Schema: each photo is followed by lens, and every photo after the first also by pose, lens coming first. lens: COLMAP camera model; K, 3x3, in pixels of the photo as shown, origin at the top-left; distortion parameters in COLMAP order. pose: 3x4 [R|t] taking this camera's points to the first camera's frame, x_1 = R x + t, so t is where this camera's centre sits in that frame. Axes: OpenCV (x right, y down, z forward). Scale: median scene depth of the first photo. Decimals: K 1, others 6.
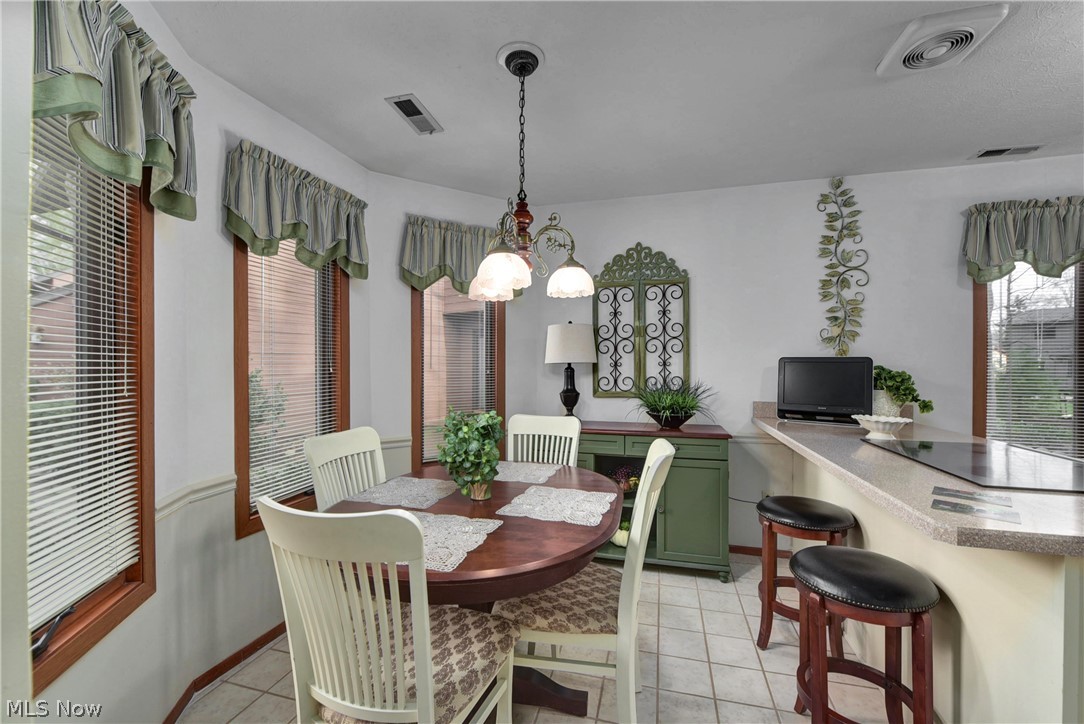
lens RADIAL K [[430.7, 0, 543.6], [0, 430.7, 362.0], [0, 0, 1]] dist [-0.013459, -0.000244]
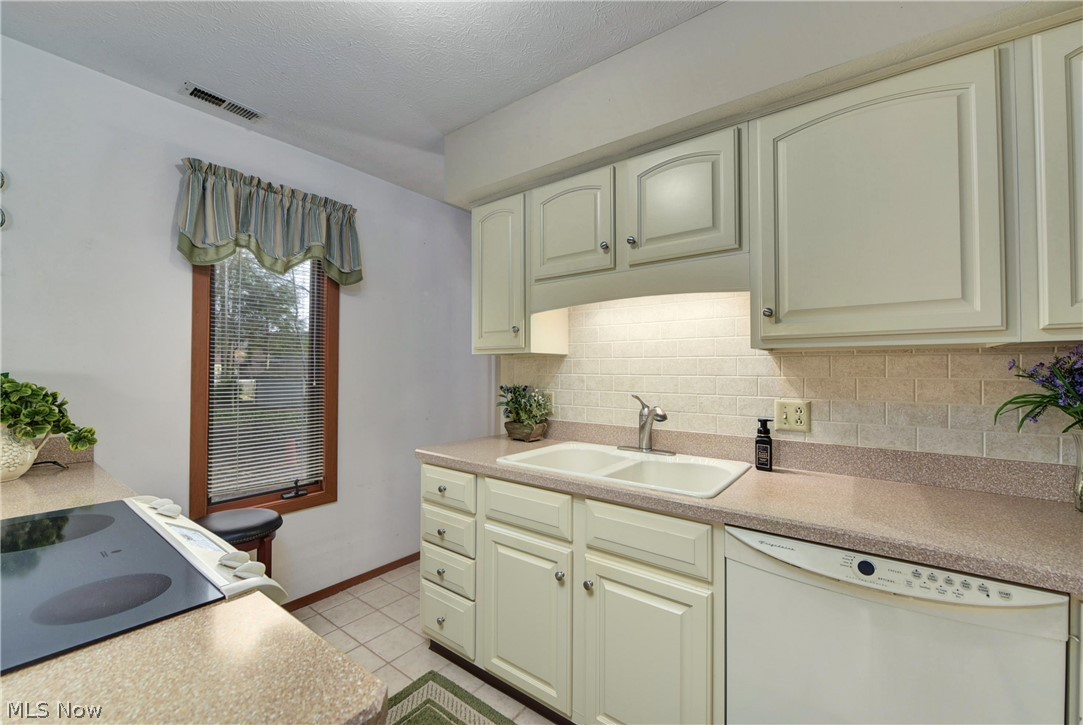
lens RADIAL K [[430.3, 0, 542.0], [0, 430.3, 364.8], [0, 0, 1]] dist [-0.013459, -0.000244]
pose [[0.374052, 0.016207, 0.927266, 0.576236], [-0.005727, 0.999869, -0.015166, 0.001633], [-0.927390, 0.000363, 0.374096, 0.142450]]
